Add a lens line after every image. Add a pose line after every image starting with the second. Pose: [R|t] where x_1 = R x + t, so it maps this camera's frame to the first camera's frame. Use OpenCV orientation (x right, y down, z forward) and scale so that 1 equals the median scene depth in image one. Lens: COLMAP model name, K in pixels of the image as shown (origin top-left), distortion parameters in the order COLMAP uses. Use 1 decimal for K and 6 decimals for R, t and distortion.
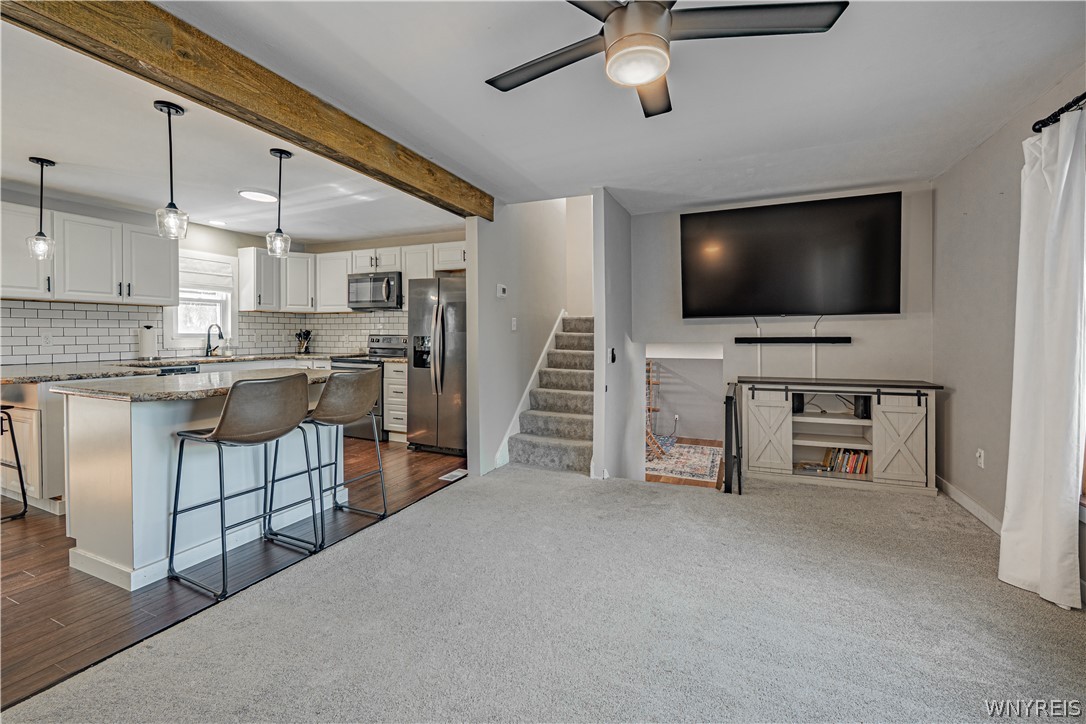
lens RADIAL K [[444.0, 0, 557.1], [0, 444.0, 340.4], [0, 0, 1]] dist [-0.006830, -0.001036]
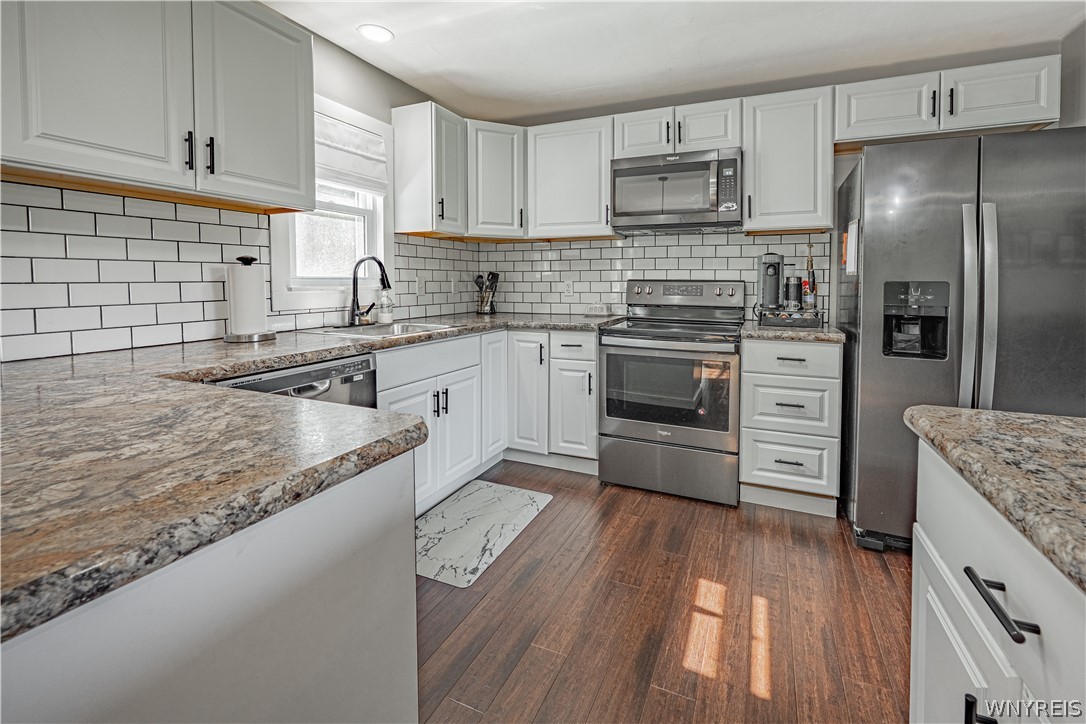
lens RADIAL K [[444.0, 0, 552.1], [0, 444.0, 297.0], [0, 0, 1]] dist [-0.006830, -0.001036]
pose [[0.999990, -0.002579, -0.003528, -0.578271], [0.002644, 0.999825, 0.018542, -0.002787], [0.003479, -0.018551, 0.999822, 0.531922]]
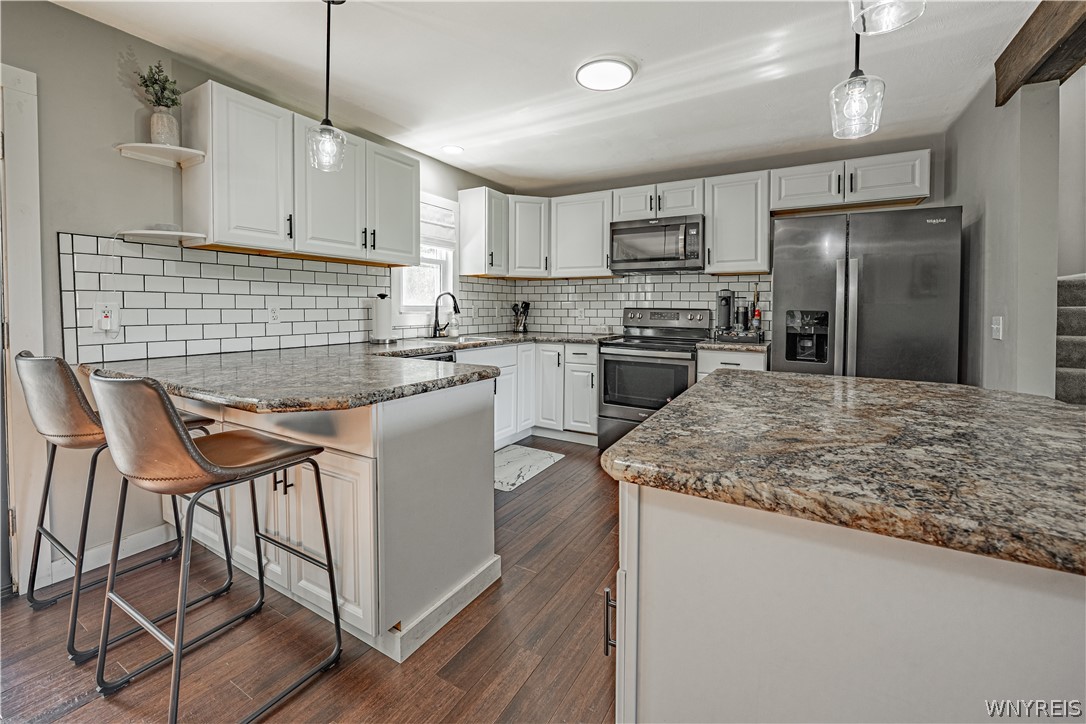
lens RADIAL K [[444.0, 0, 524.5], [0, 444.0, 316.9], [0, 0, 1]] dist [-0.006830, -0.001036]
pose [[0.990952, 0.005369, -0.134106, -0.550537], [-0.004774, 0.999977, 0.004753, -0.001523], [0.134128, -0.004070, 0.990956, 0.306356]]
